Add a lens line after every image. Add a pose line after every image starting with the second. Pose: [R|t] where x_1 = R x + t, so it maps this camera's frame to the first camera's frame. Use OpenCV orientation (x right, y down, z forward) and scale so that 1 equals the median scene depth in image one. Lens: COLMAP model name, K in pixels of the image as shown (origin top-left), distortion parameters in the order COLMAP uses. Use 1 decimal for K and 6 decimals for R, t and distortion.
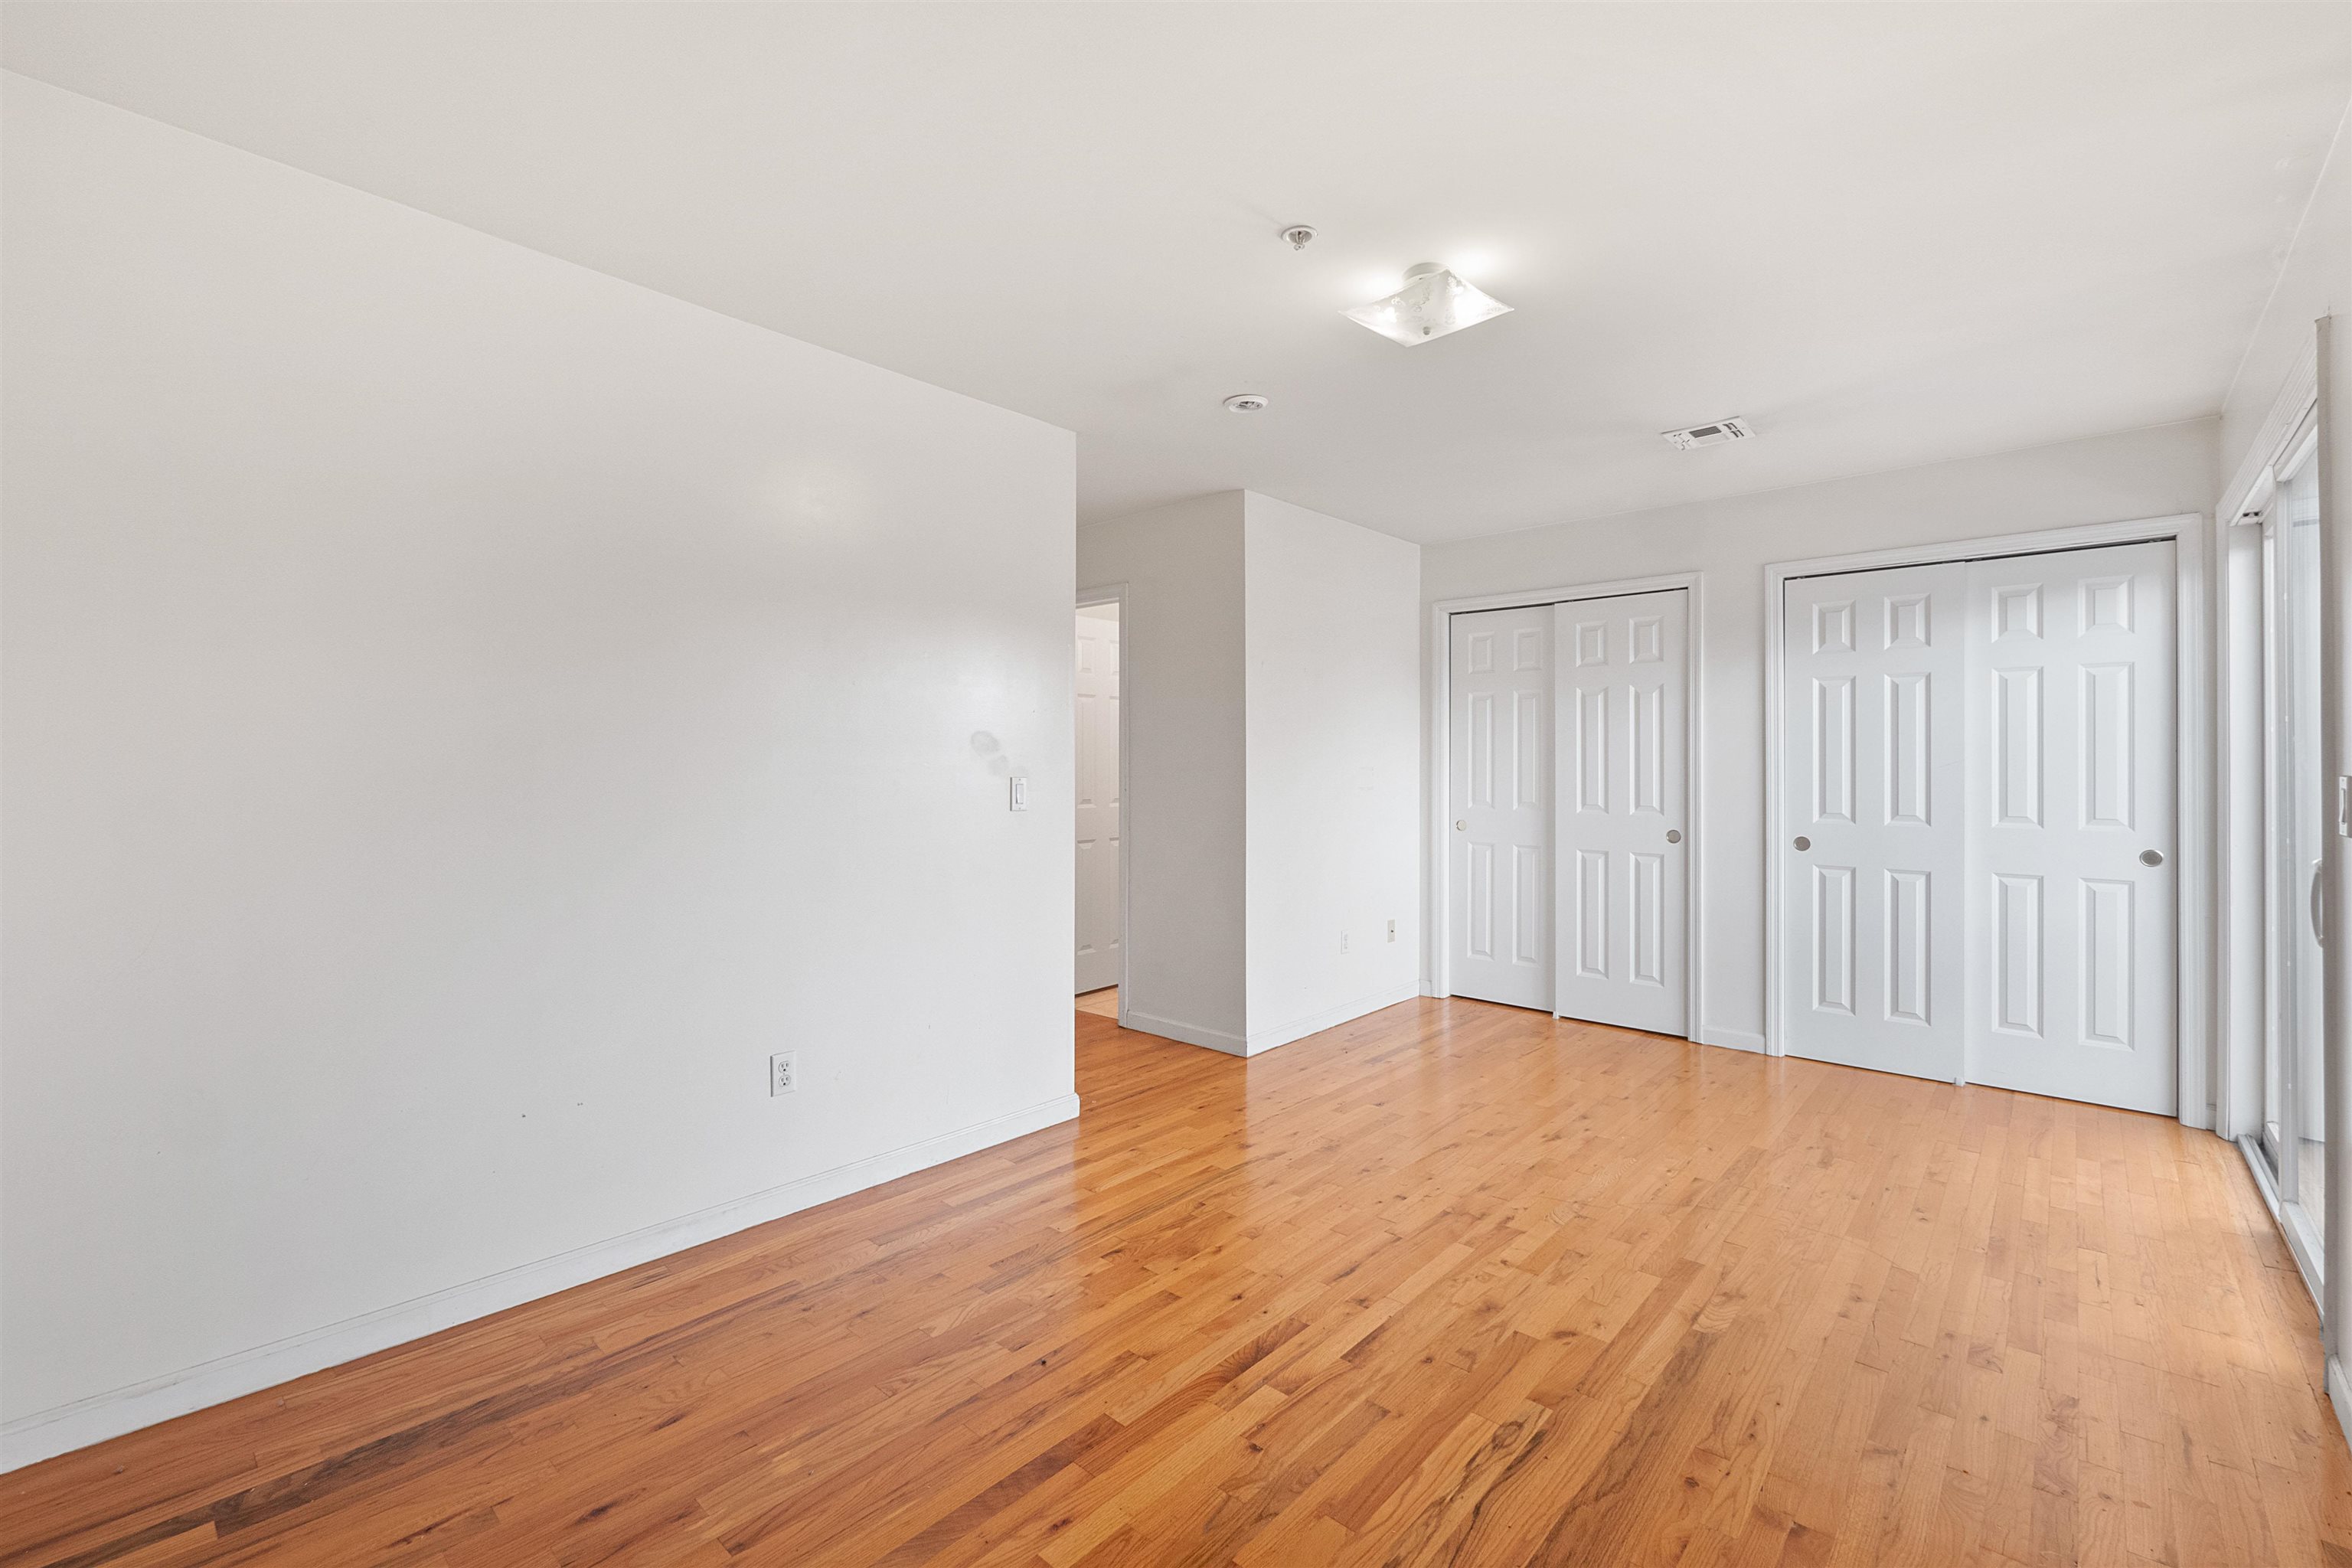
lens RADIAL K [[1035.7, 0, 1166.8], [0, 1035.7, 770.8], [0, 0, 1]] dist [0.001510, 0.000217]
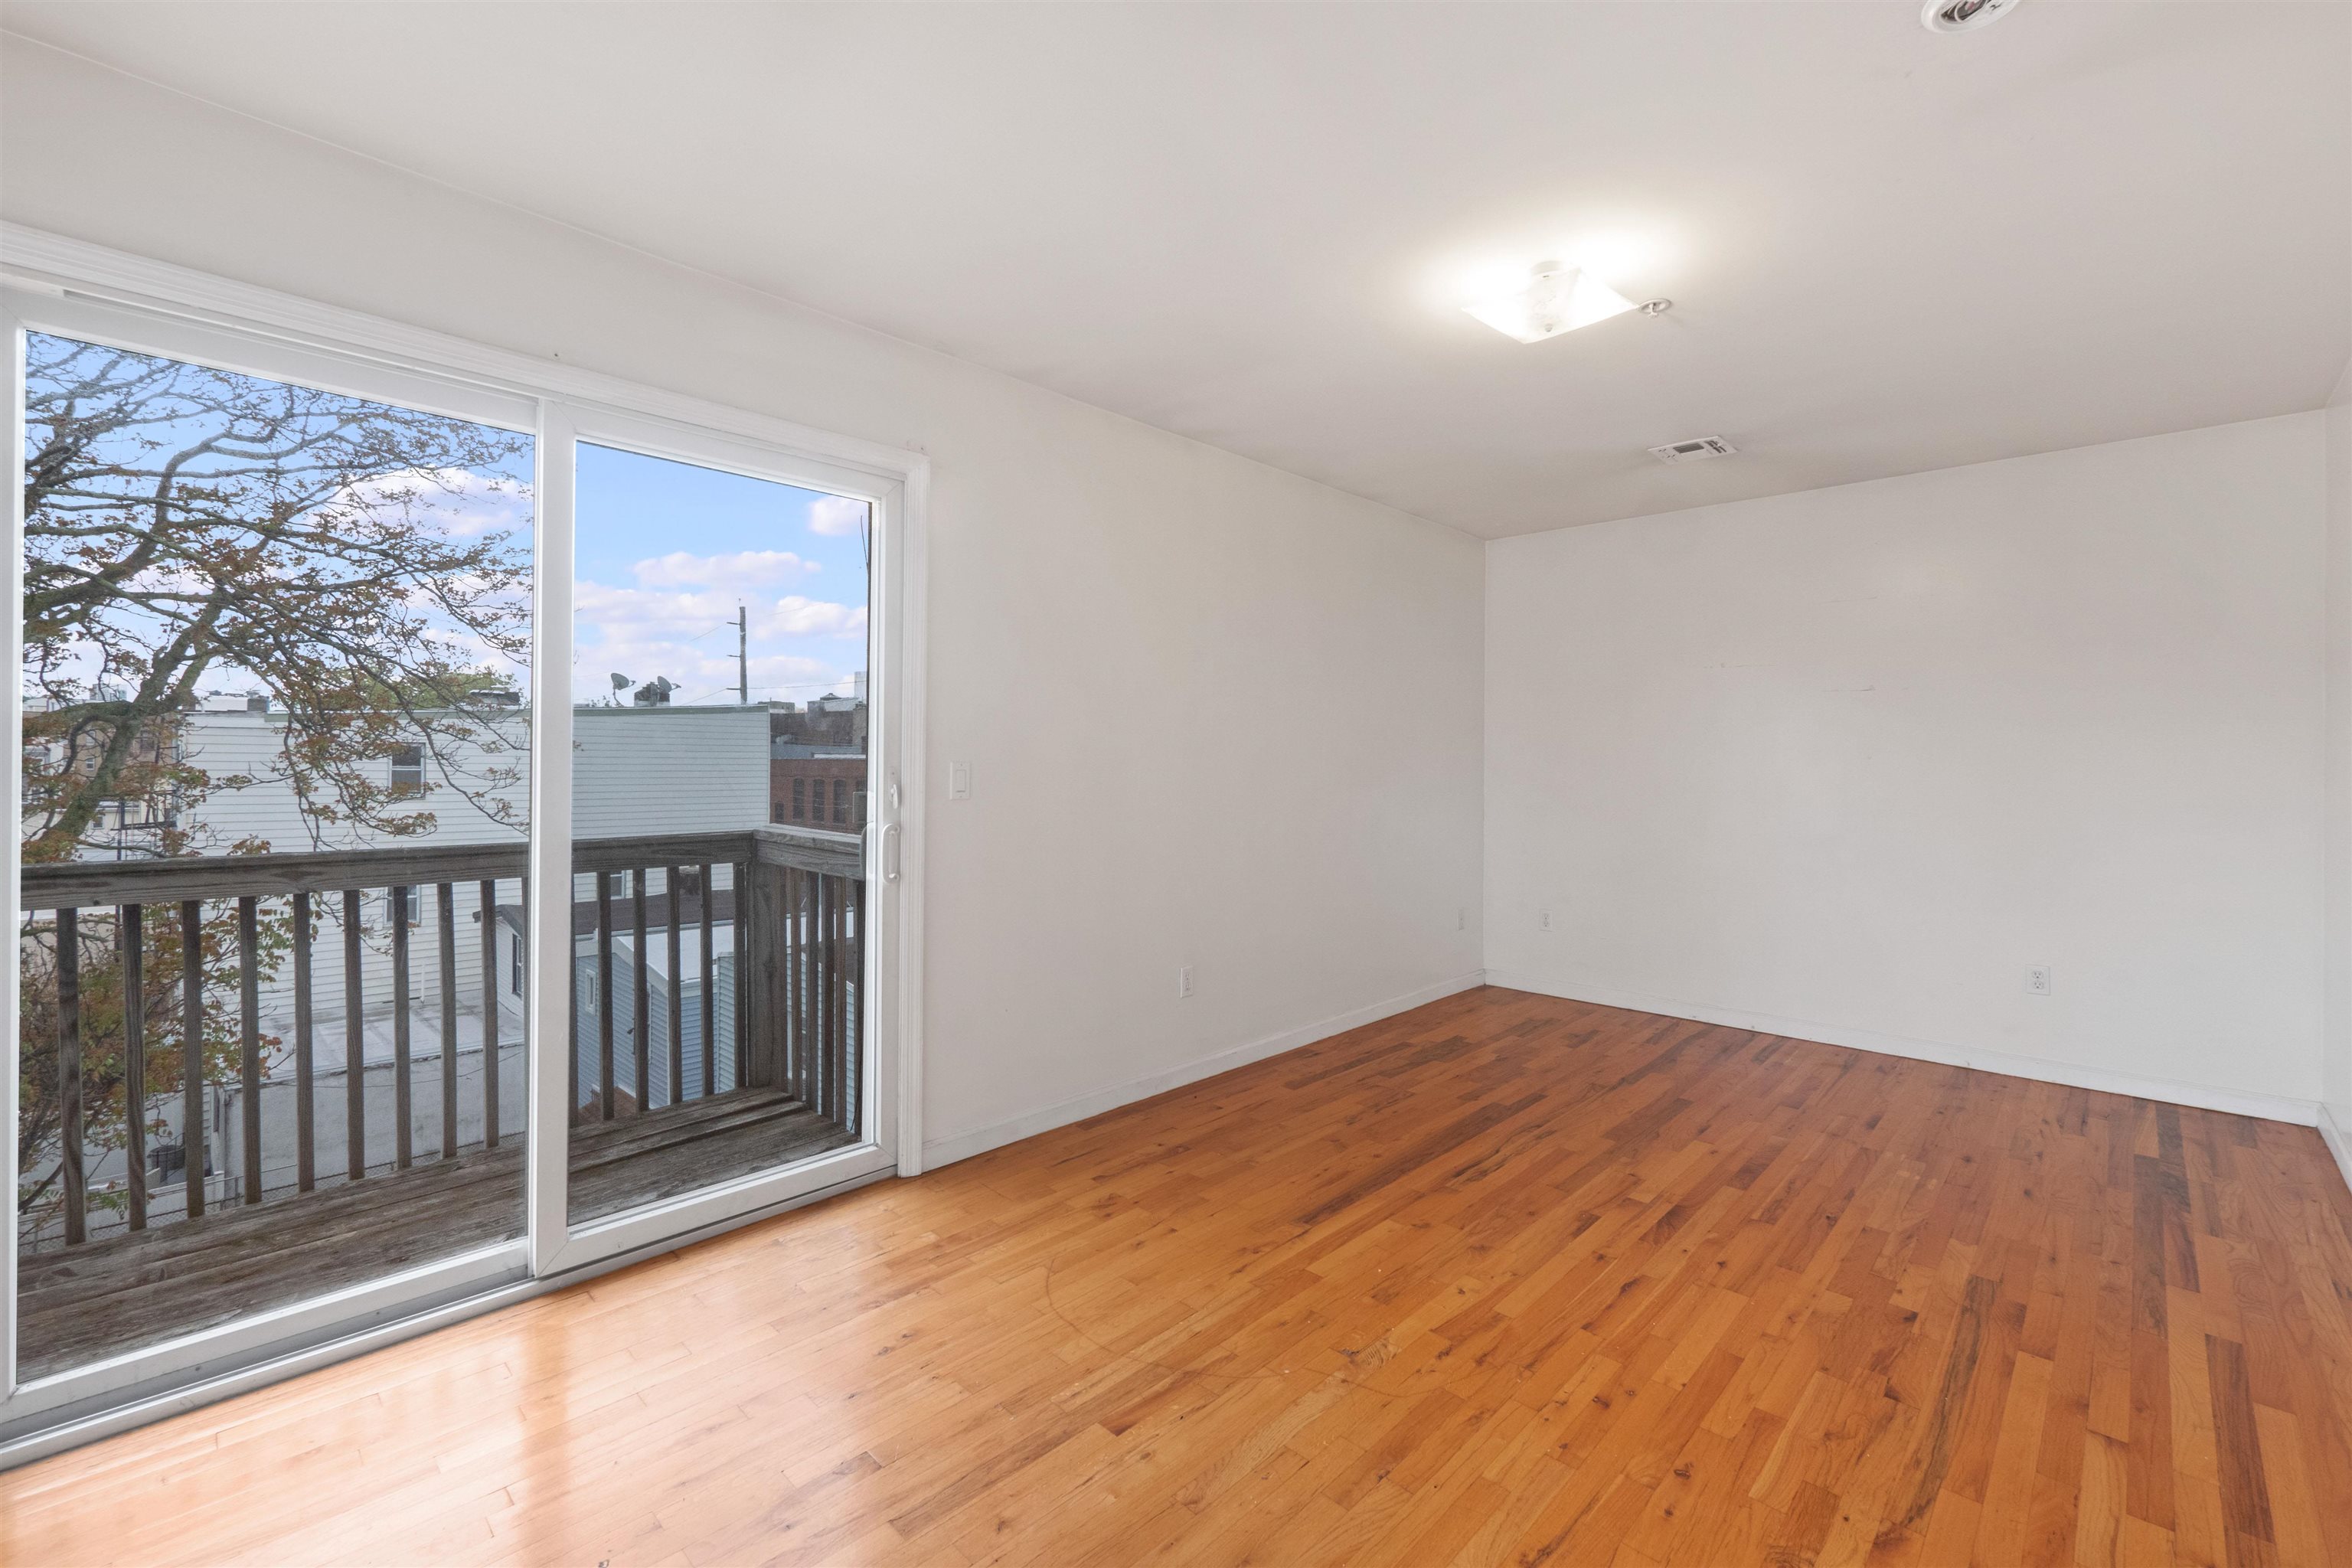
lens RADIAL K [[970.3, 0, 1180.3], [0, 970.3, 767.0], [0, 0, 1]] dist [-0.002469, -0.000183]
pose [[-0.999097, -0.008473, 0.041623, 0.613916], [-0.008358, 0.999961, 0.002939, 0.003529], [-0.041646, 0.002589, -0.999129, 2.115739]]
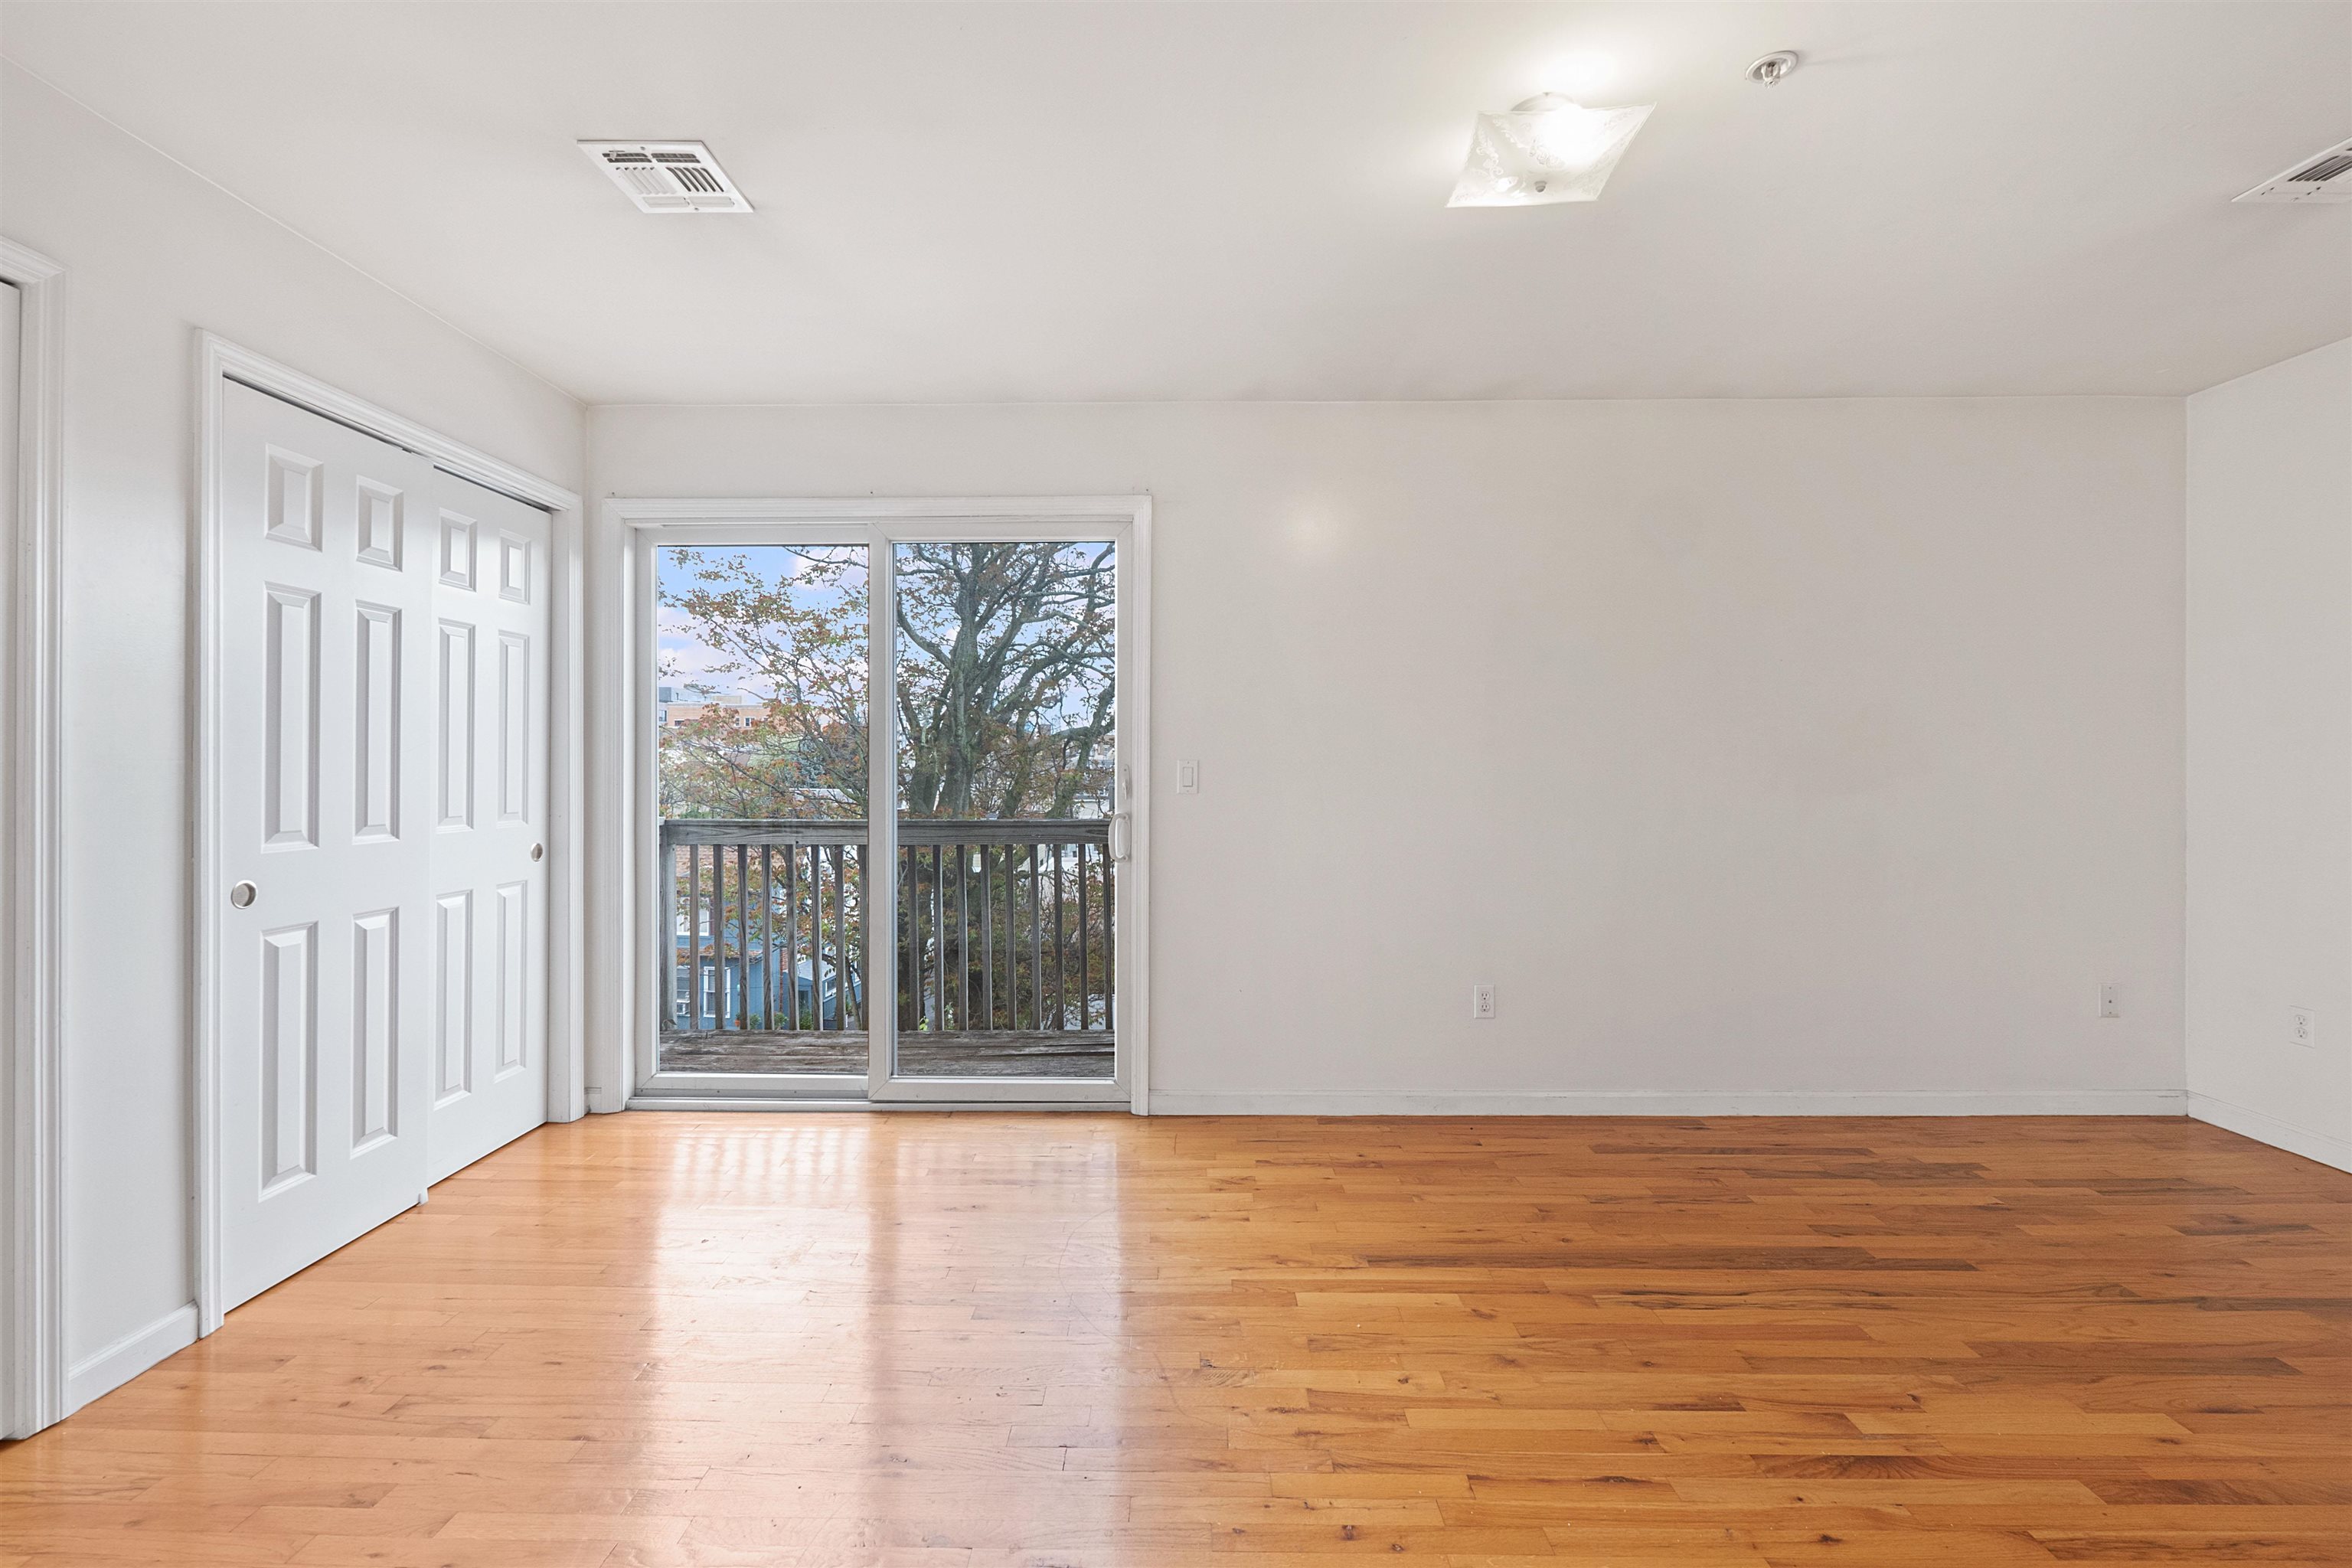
lens RADIAL K [[985.0, 0, 1179.7], [0, 985.0, 770.0], [0, 0, 1]] dist [-0.001296, -0.000347]
pose [[-0.663662, -0.005539, 0.748012, -0.132906], [-0.000390, 0.999975, 0.007059, 0.007951], [-0.748032, 0.004393, -0.663648, 1.824010]]
